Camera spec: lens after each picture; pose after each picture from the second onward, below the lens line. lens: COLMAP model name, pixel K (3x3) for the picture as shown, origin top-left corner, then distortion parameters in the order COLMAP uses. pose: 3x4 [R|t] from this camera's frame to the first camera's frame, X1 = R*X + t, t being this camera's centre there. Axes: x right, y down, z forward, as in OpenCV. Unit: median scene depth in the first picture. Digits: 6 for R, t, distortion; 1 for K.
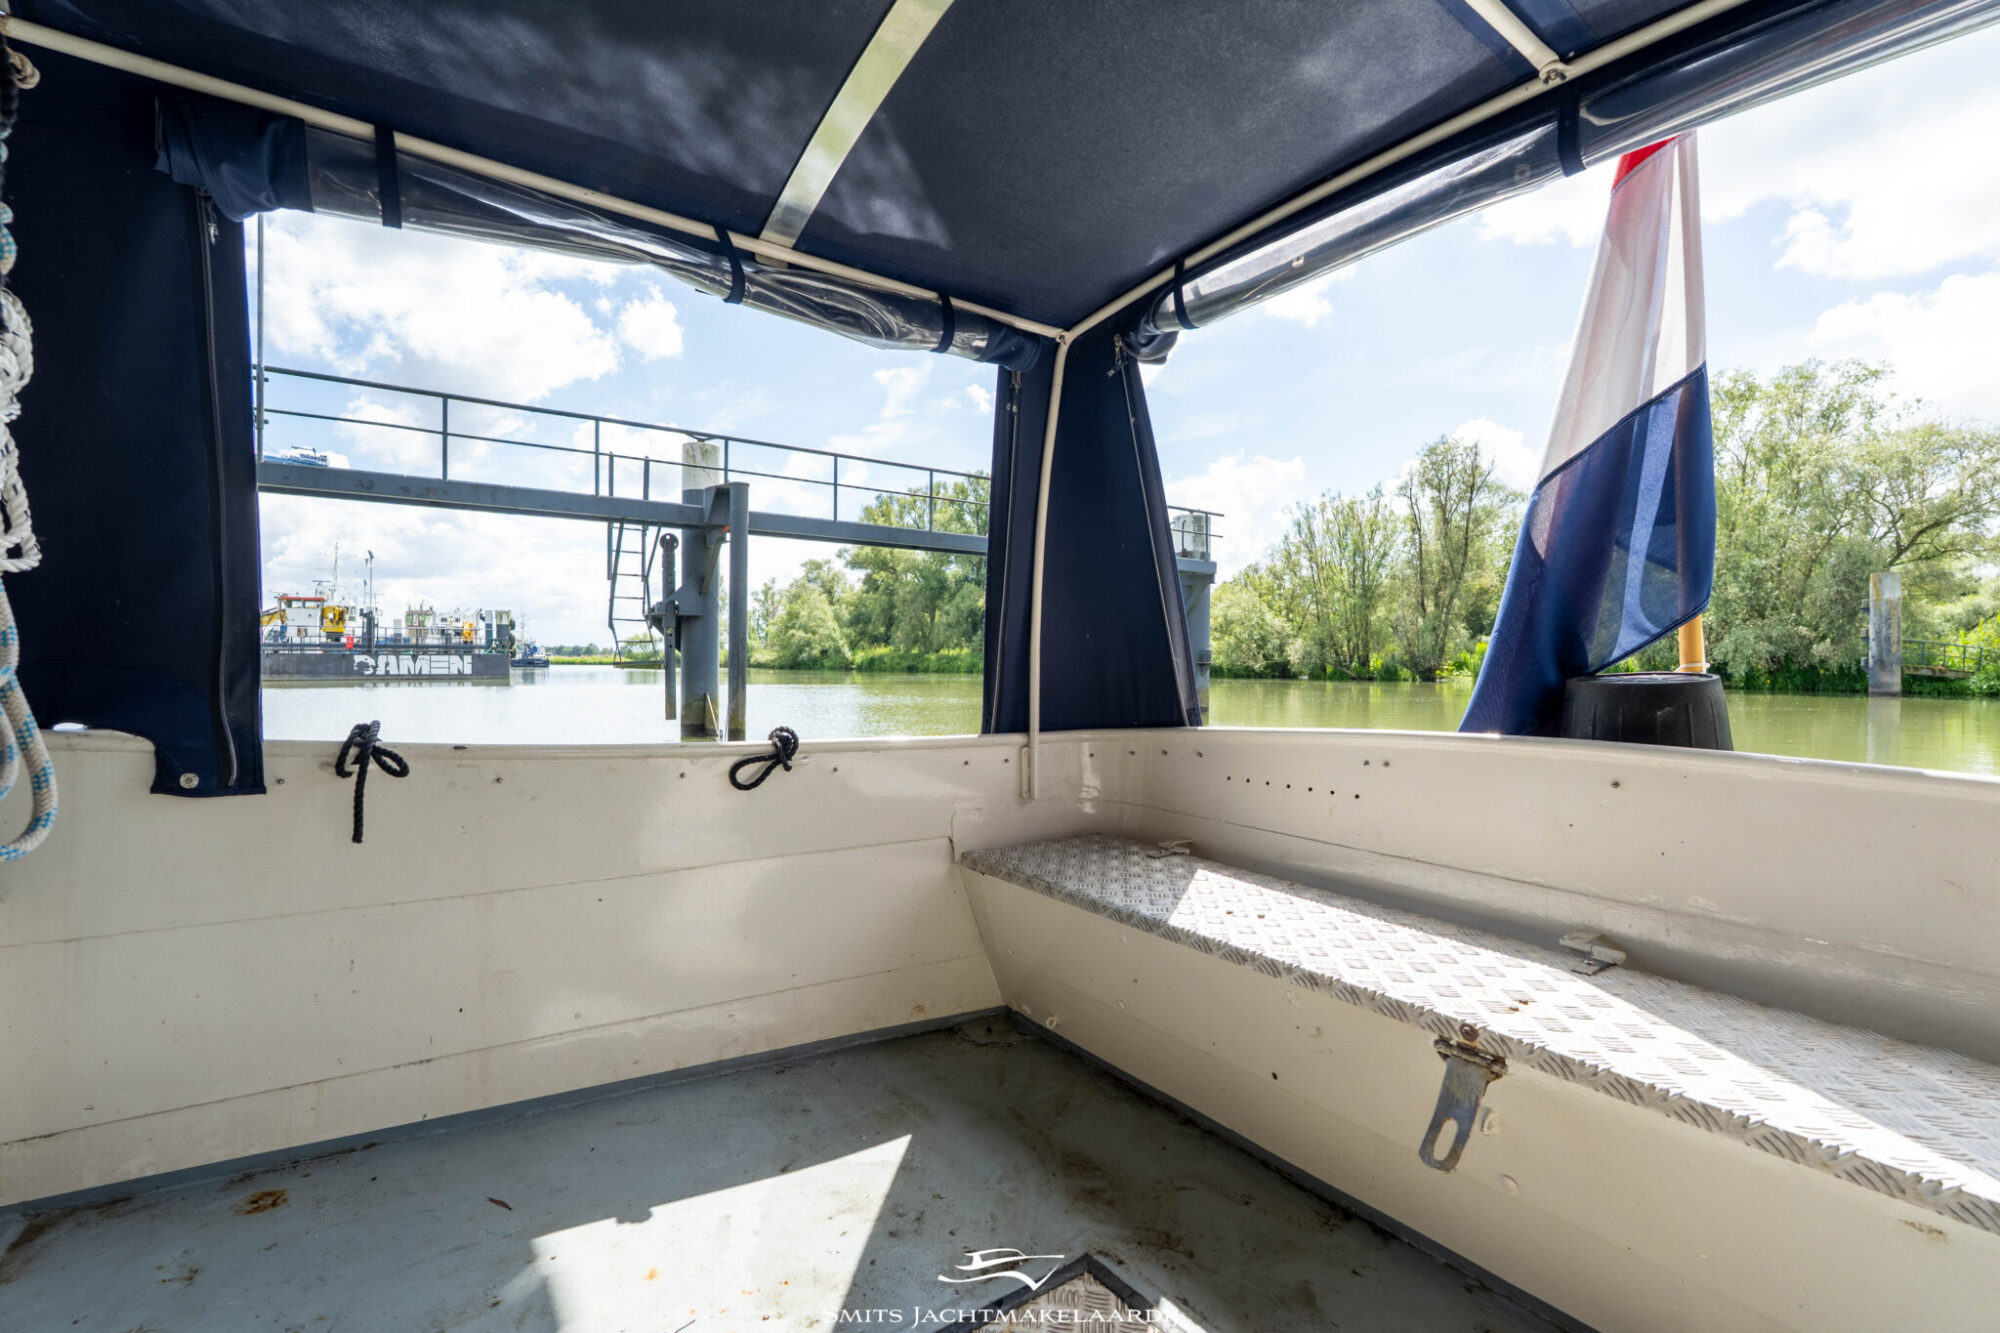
lens RADIAL K [[892.4, 0, 995.0], [0, 892.4, 663.2], [0, 0, 1]] dist [-0.000242, 0.000572]
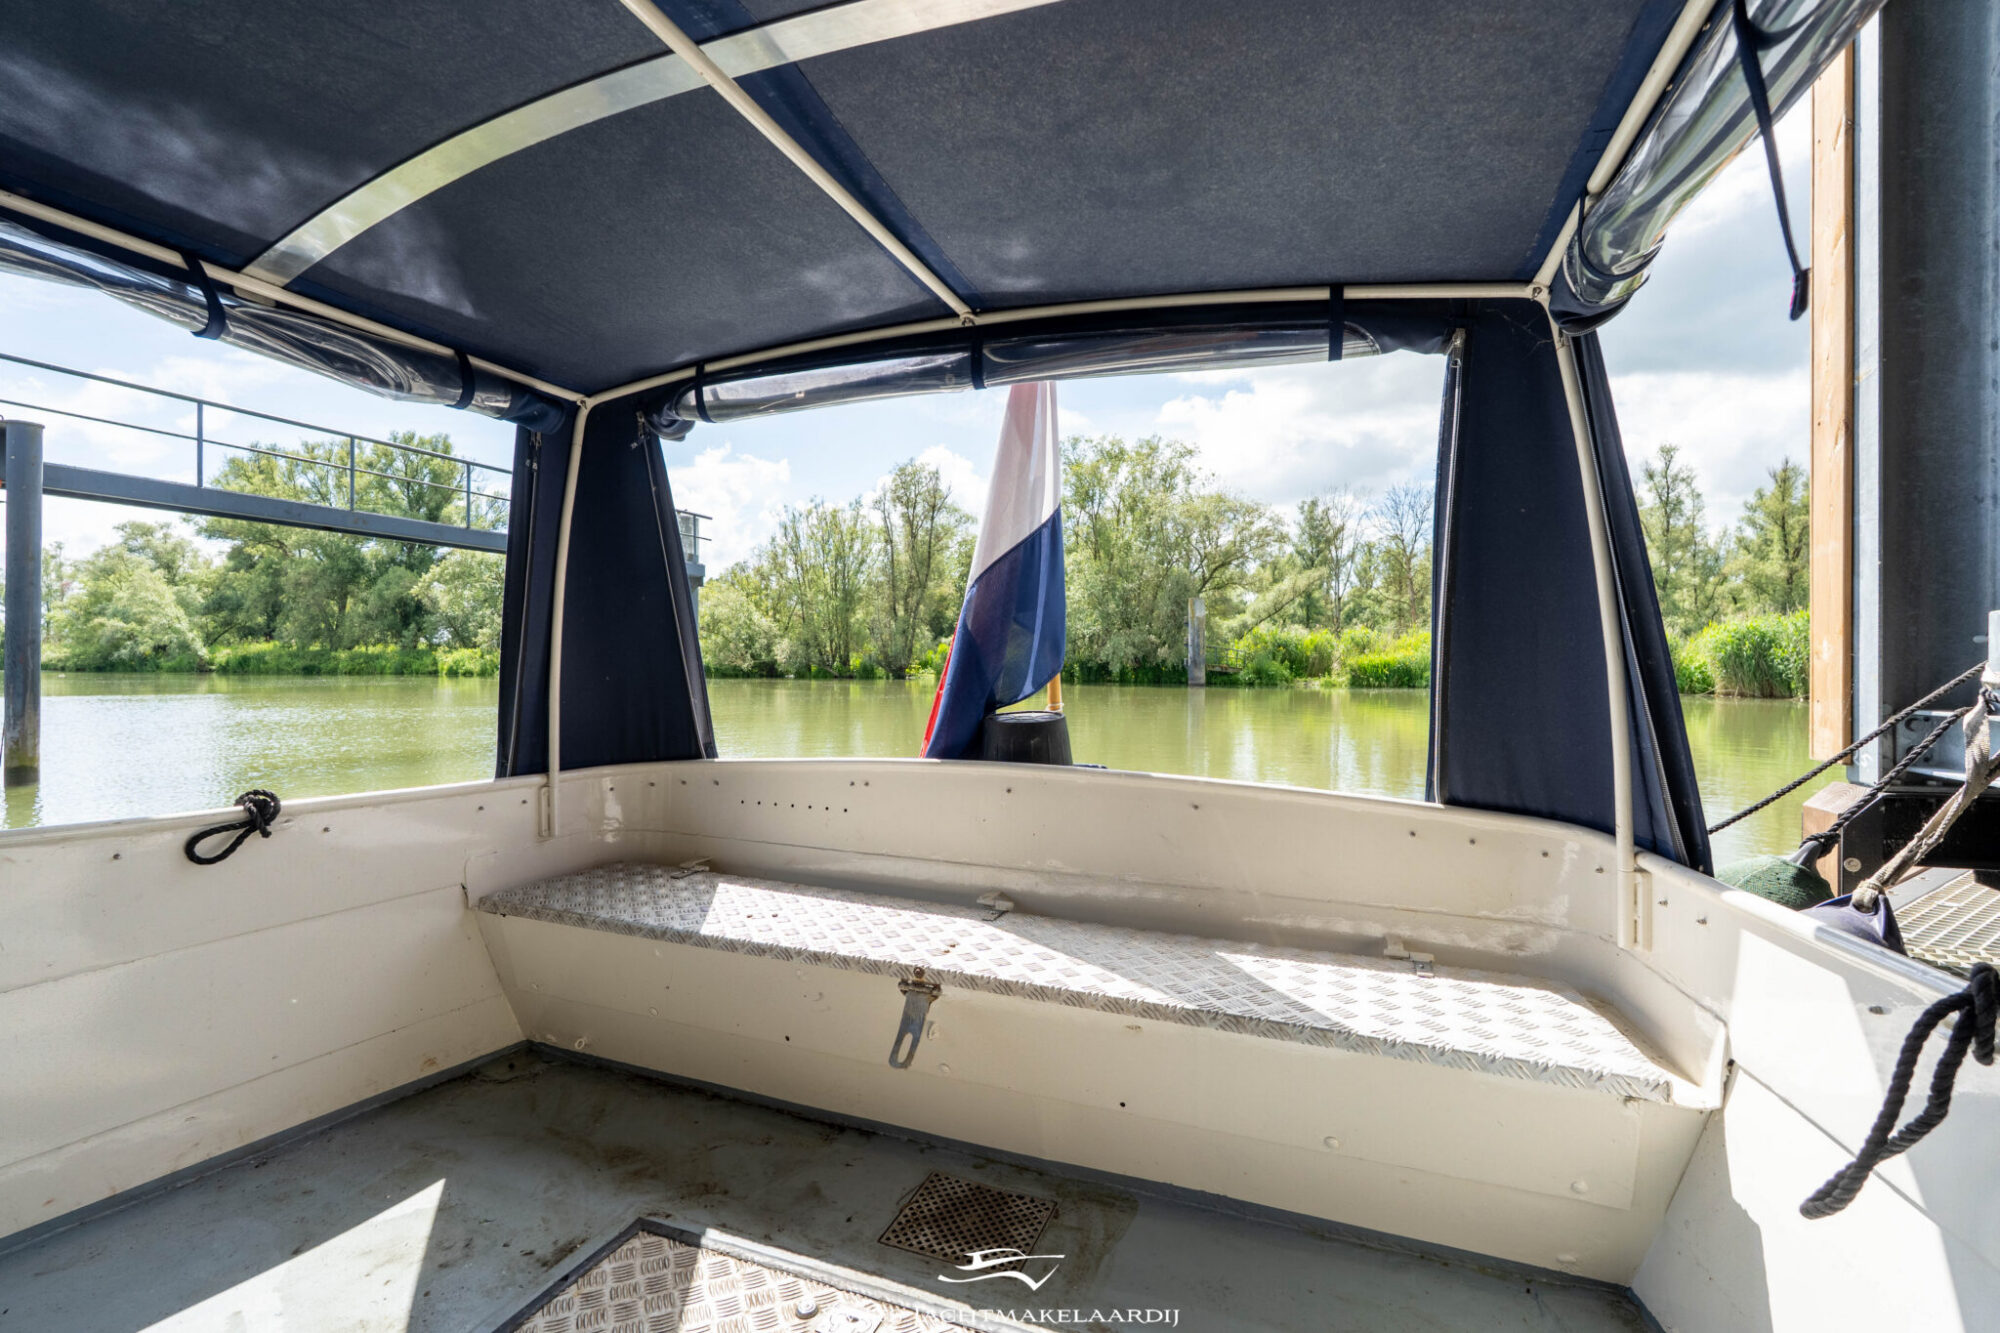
lens RADIAL K [[892.4, 0, 995.0], [0, 892.4, 663.2], [0, 0, 1]] dist [-0.000242, 0.000572]
pose [[0.847949, -0.005213, 0.530051, -0.086664], [0.005054, 0.999986, 0.001749, -0.060636], [-0.530053, 0.001196, 0.847964, -0.193312]]
